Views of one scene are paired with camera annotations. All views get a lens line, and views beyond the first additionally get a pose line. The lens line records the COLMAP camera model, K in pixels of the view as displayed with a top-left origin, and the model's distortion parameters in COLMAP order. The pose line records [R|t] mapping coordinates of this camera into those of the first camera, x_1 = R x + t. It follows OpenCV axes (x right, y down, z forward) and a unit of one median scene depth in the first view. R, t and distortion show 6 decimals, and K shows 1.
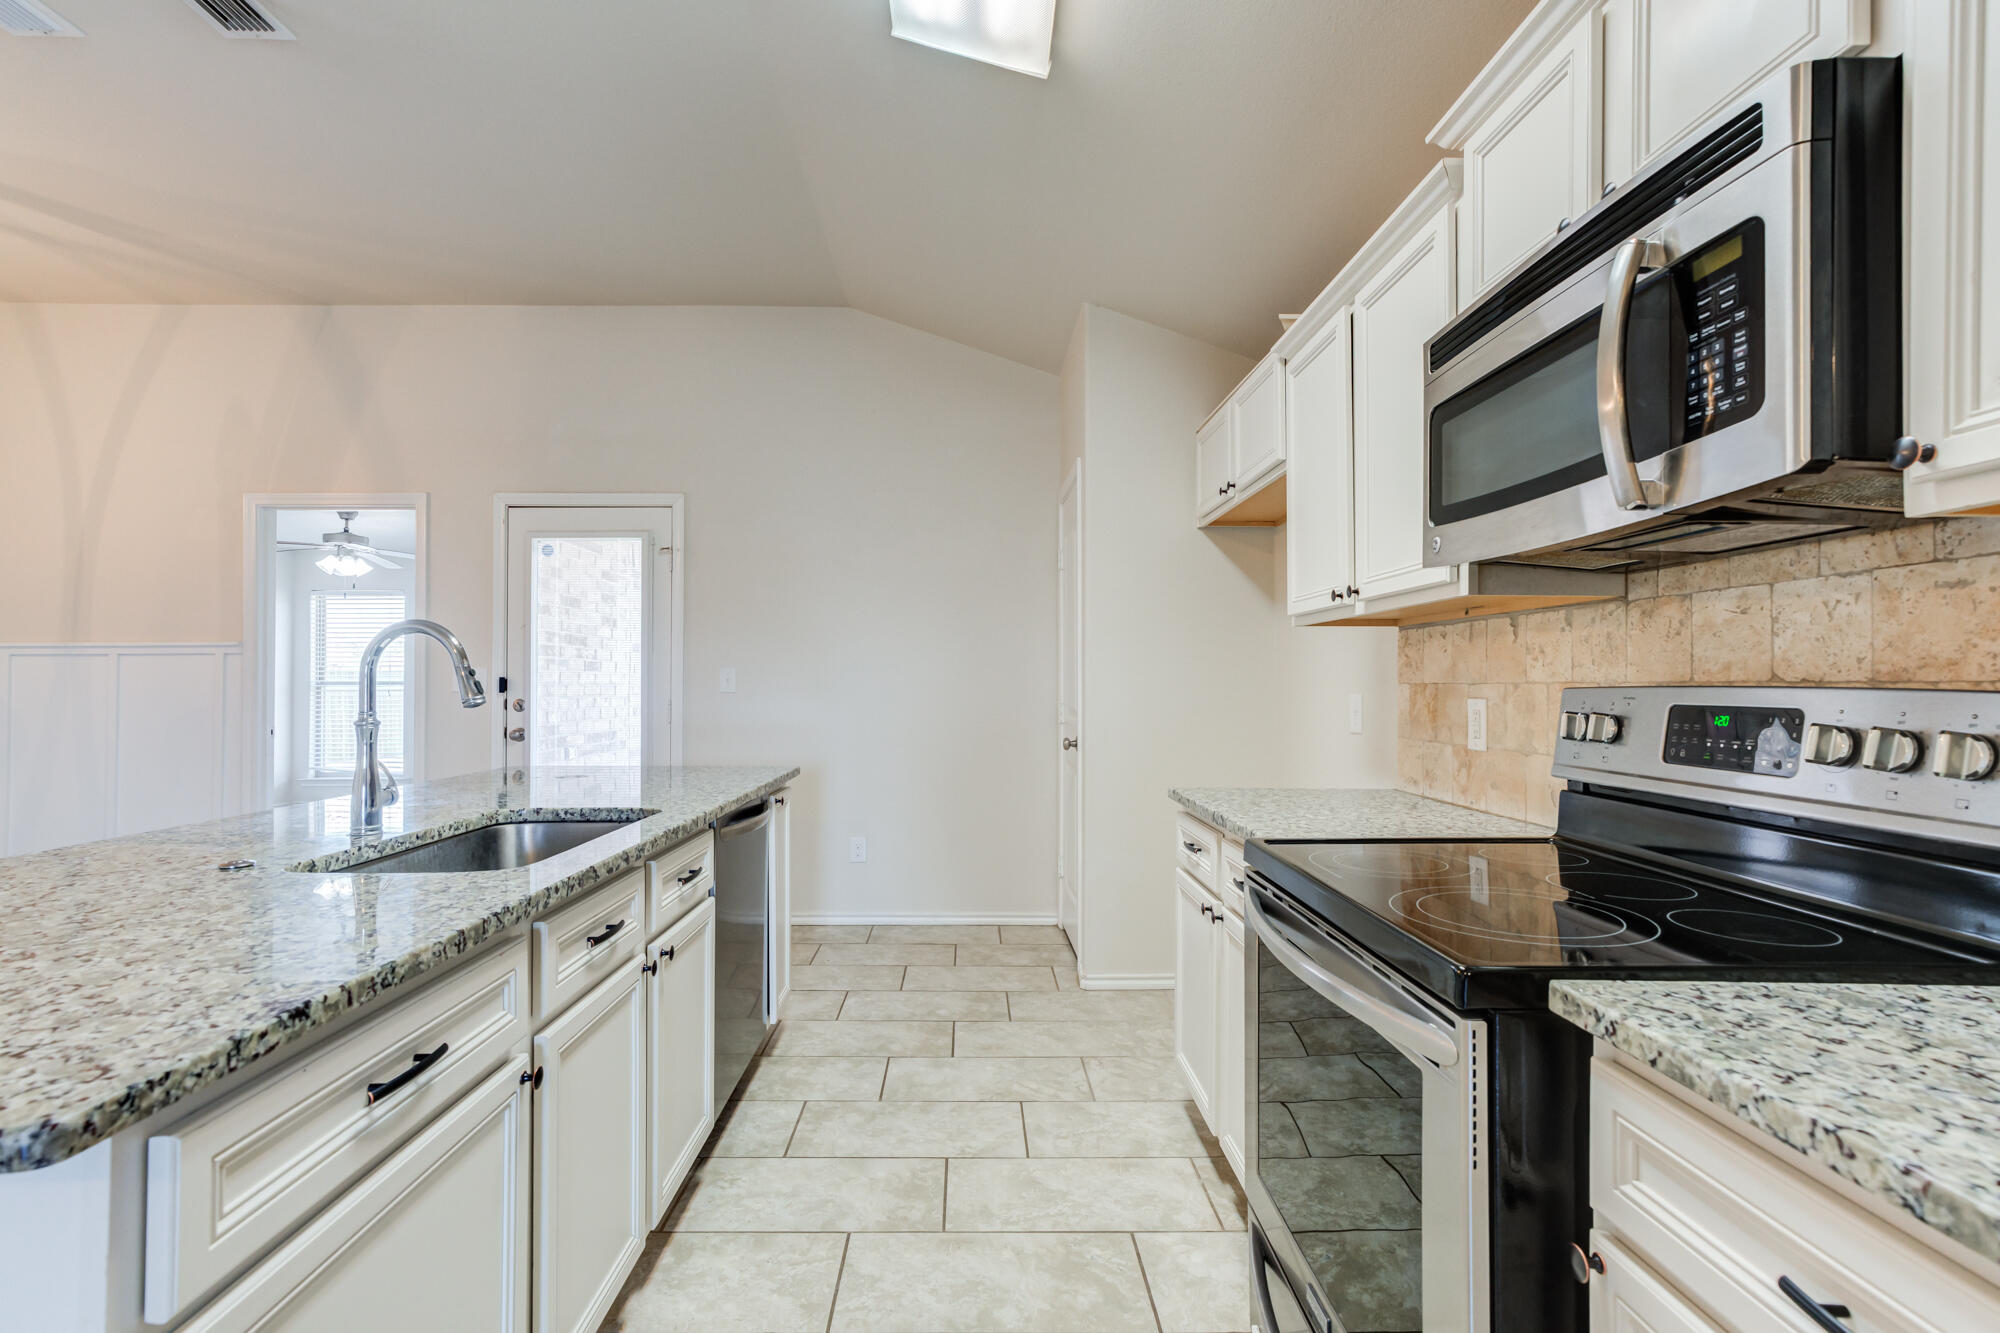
lens RADIAL K [[912.8, 0, 961.1], [0, 912.8, 675.9], [0, 0, 1]] dist [0.000578, 0.000071]
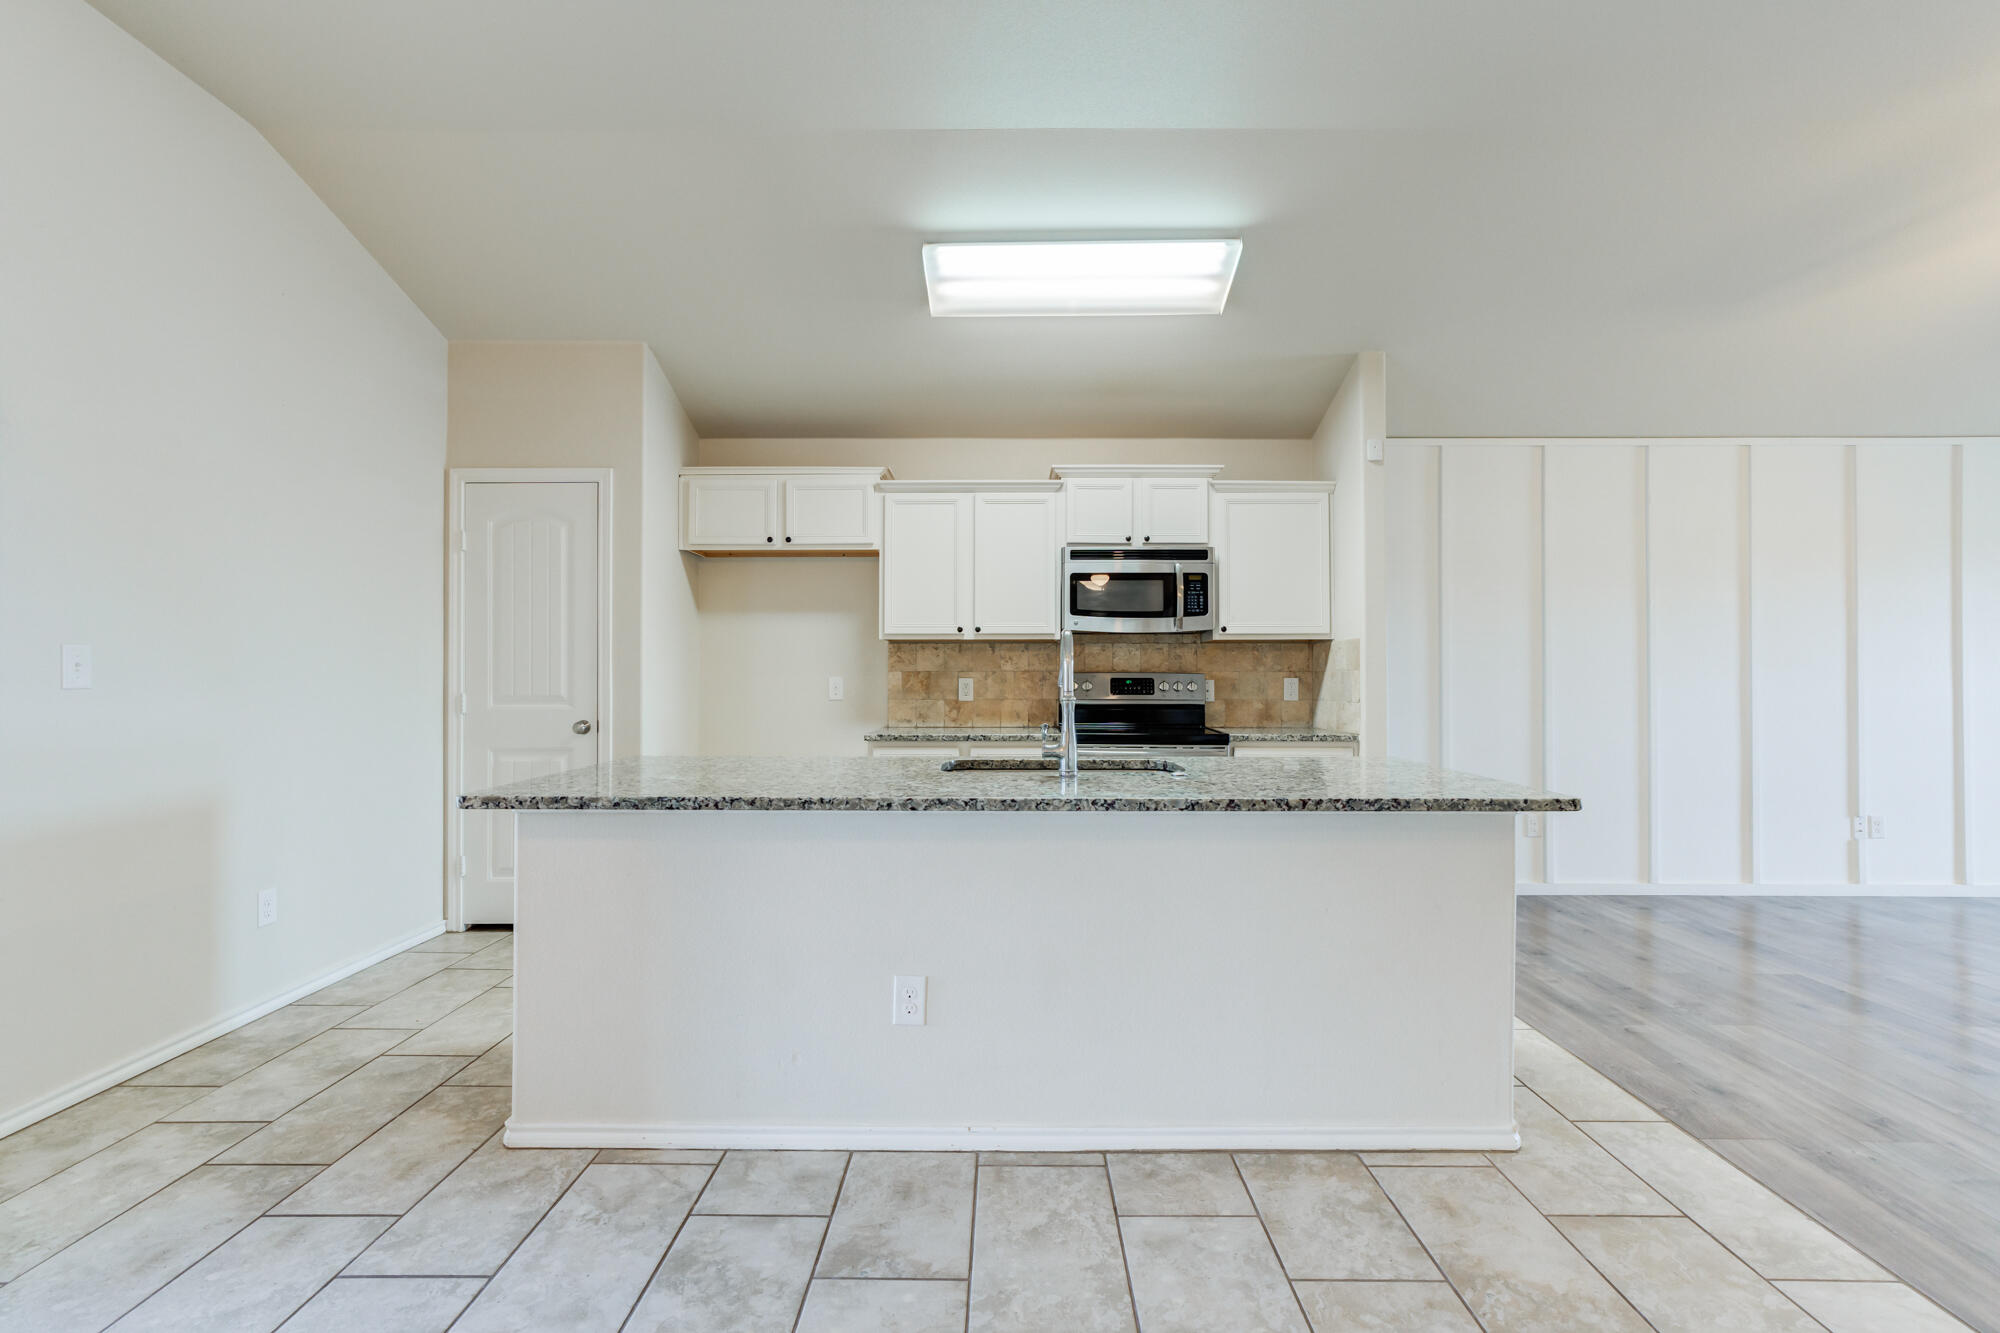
lens RADIAL K [[896.7, 0, 1019.5], [0, 896.7, 668.4], [0, 0, 1]] dist [-0.010337, 0.013433]
pose [[-0.020710, 0.000807, 0.999785, -1.759221], [-0.009749, 0.999952, -0.001009, 0.002150], [-0.999738, -0.009768, -0.020702, 0.967216]]
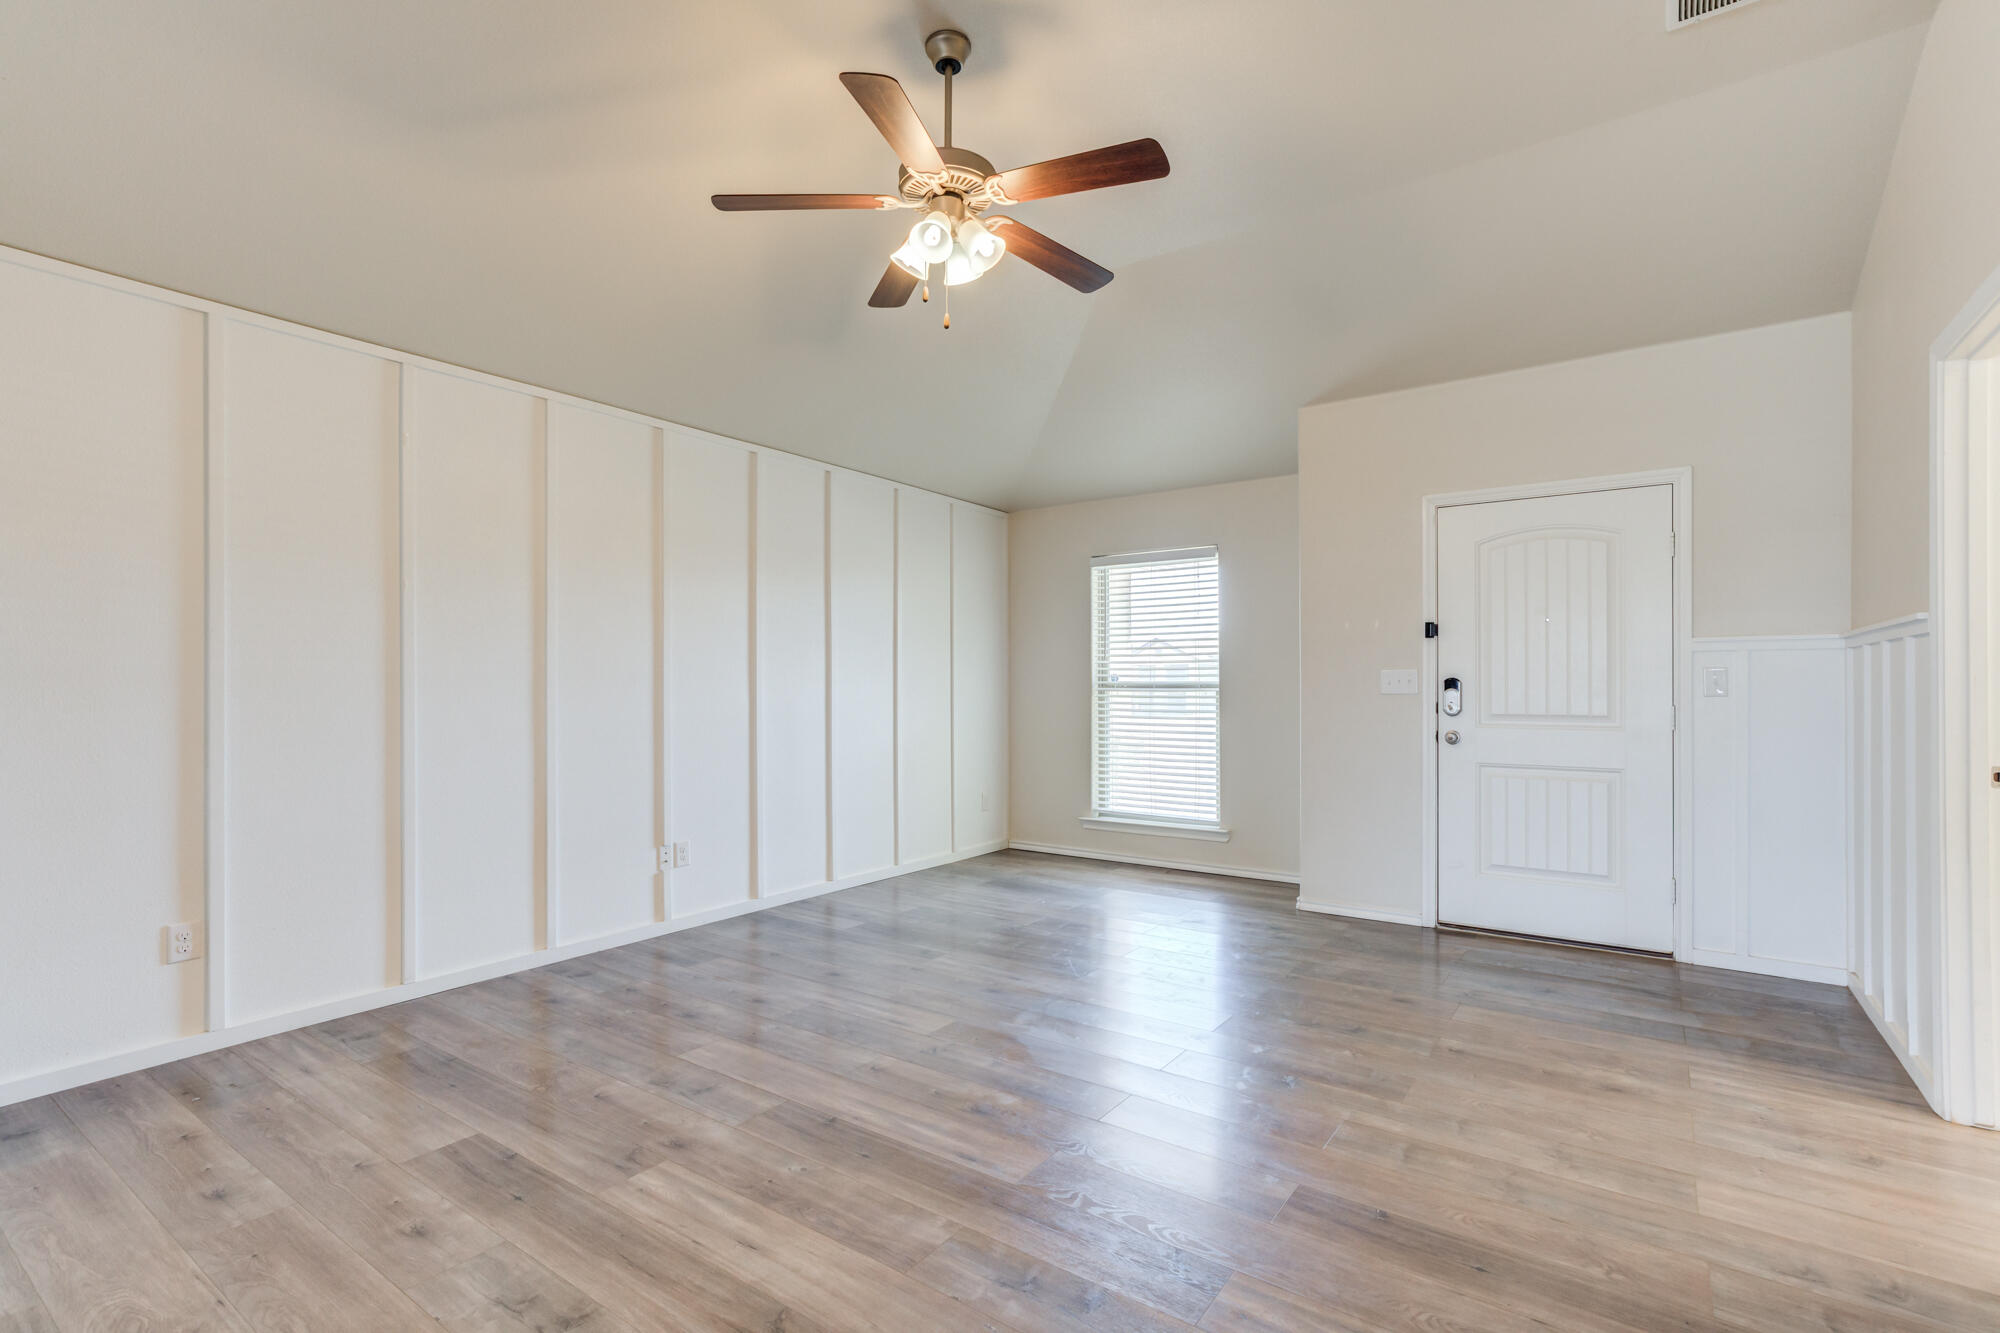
lens RADIAL K [[900.4, 0, 990.4], [0, 900.4, 678.2], [0, 0, 1]] dist [-0.017900, 0.014088]
pose [[-0.814678, 0.003340, 0.579904, -1.280076], [-0.004997, 0.999906, -0.012780, -0.002135], [-0.579893, -0.013309, -0.814584, -0.032183]]
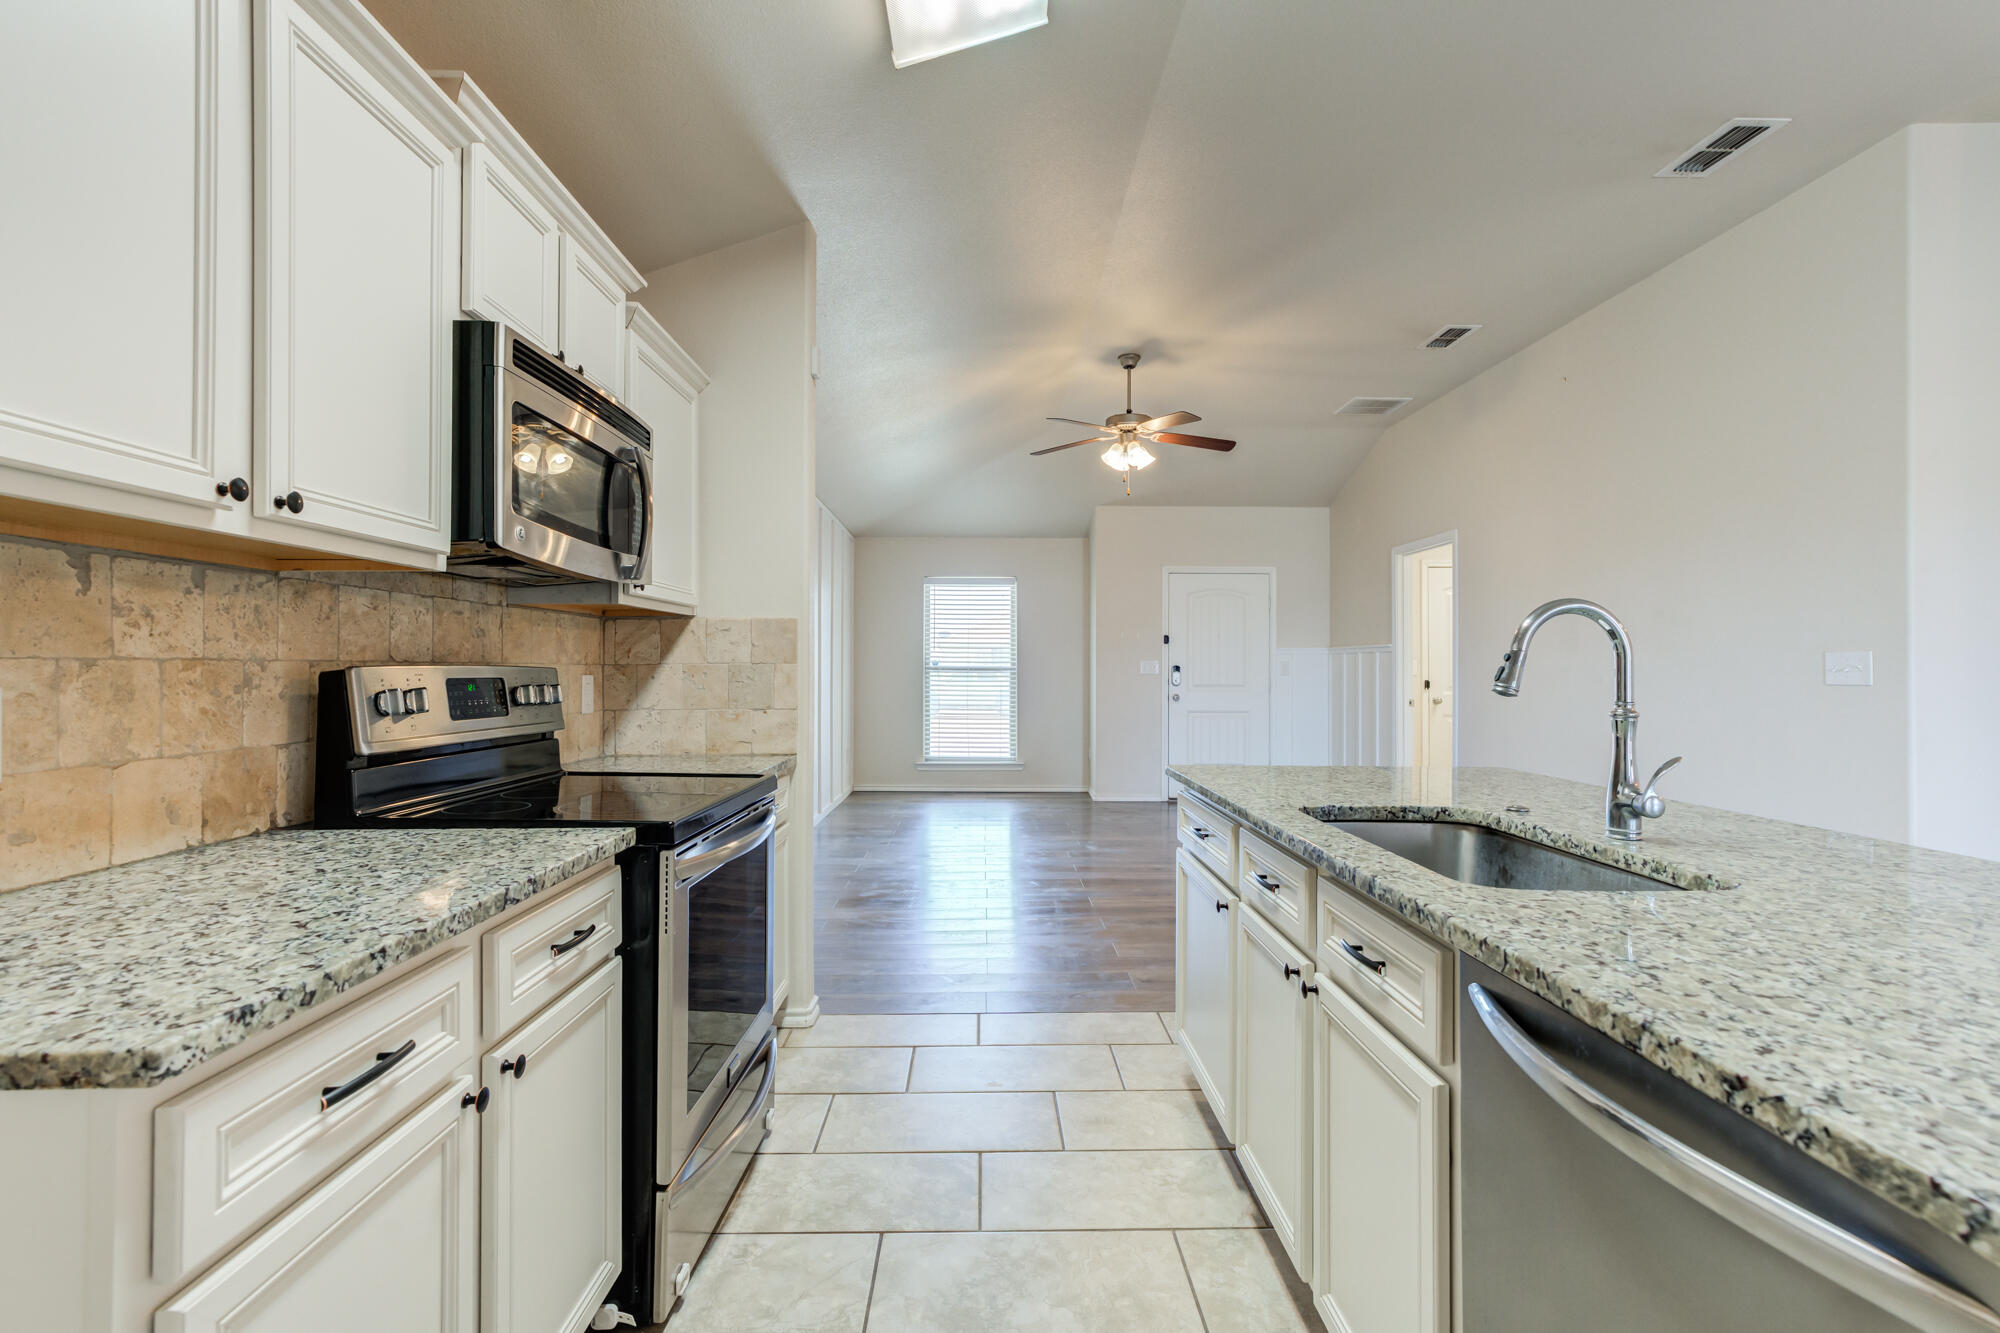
lens RADIAL K [[903.4, 0, 991.9], [0, 903.4, 658.6], [0, 0, 1]] dist [-0.013628, 0.016193]
pose [[-0.999825, -0.006950, -0.017341, -0.012256], [-0.006619, 0.999796, -0.019075, 0.015295], [0.017470, -0.018957, -0.999668, 1.619977]]
